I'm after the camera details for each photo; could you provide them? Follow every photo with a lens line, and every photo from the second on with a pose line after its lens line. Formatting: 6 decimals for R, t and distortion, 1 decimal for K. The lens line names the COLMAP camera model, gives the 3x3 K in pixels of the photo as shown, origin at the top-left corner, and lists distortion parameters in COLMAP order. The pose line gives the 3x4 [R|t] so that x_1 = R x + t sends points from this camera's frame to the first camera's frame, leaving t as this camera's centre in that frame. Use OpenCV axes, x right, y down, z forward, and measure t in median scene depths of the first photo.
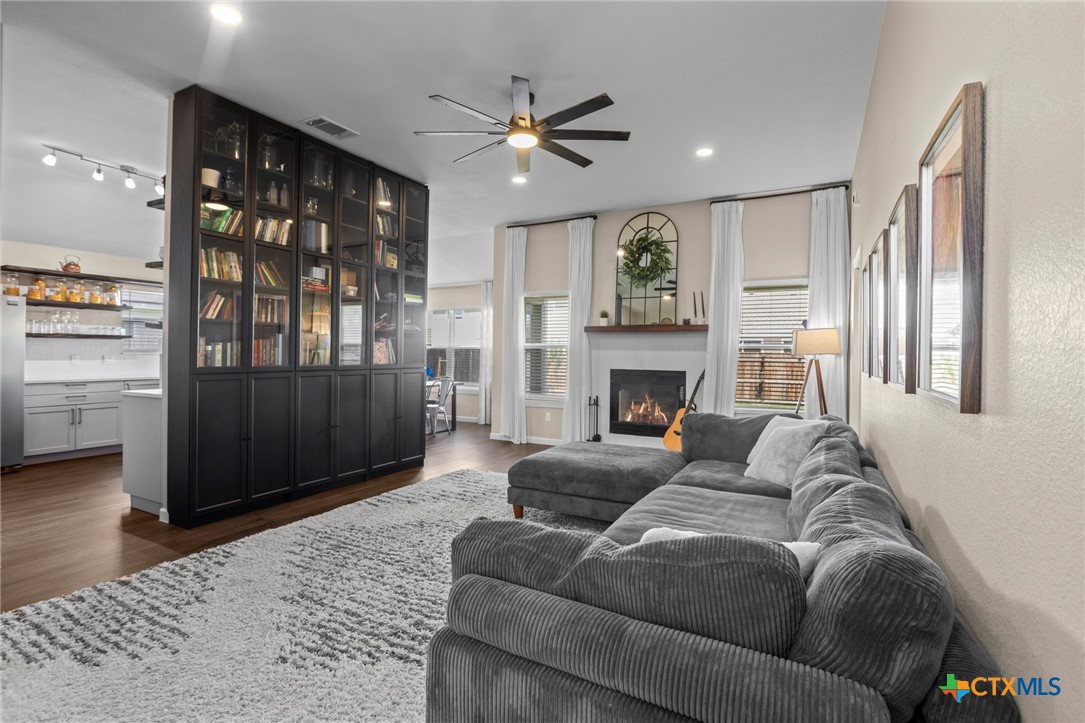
lens RADIAL K [[511.5, 0, 540.7], [0, 511.5, 357.0], [0, 0, 1]] dist [0.002100, 0.000939]
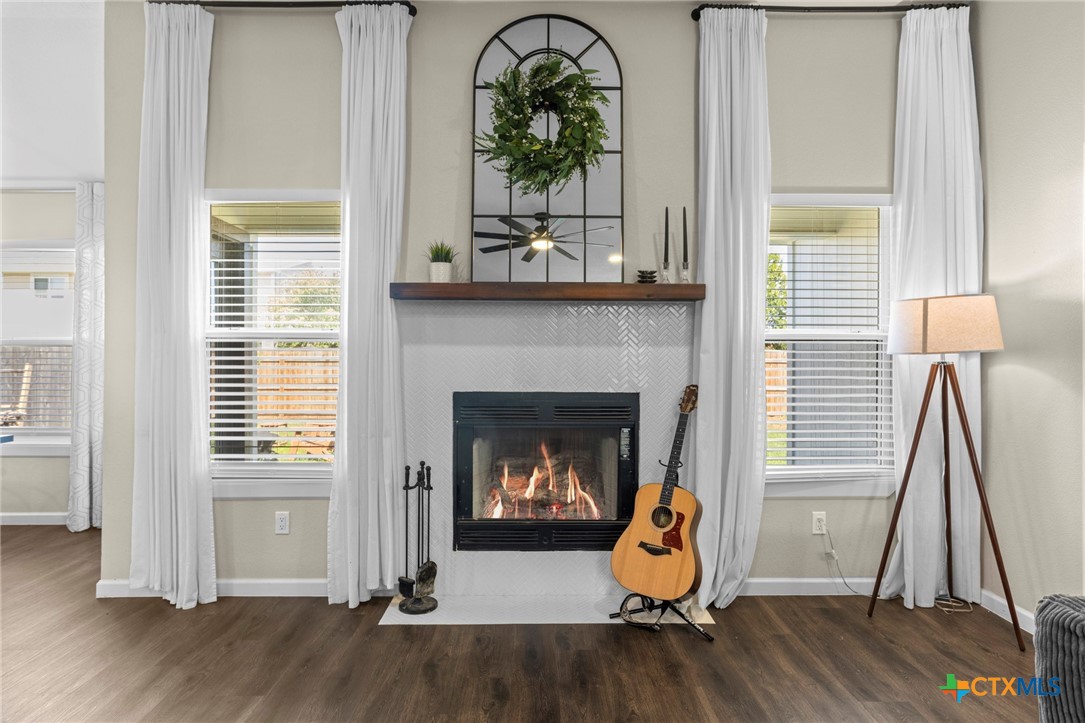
lens RADIAL K [[641.6, 0, 543.0], [0, 641.6, 357.9], [0, 0, 1]] dist [-0.009568, -0.000220]
pose [[0.881074, -0.004675, 0.472955, -0.040894], [0.007595, 0.999962, -0.004264, -0.000609], [-0.472917, 0.007349, 0.881076, 0.527644]]
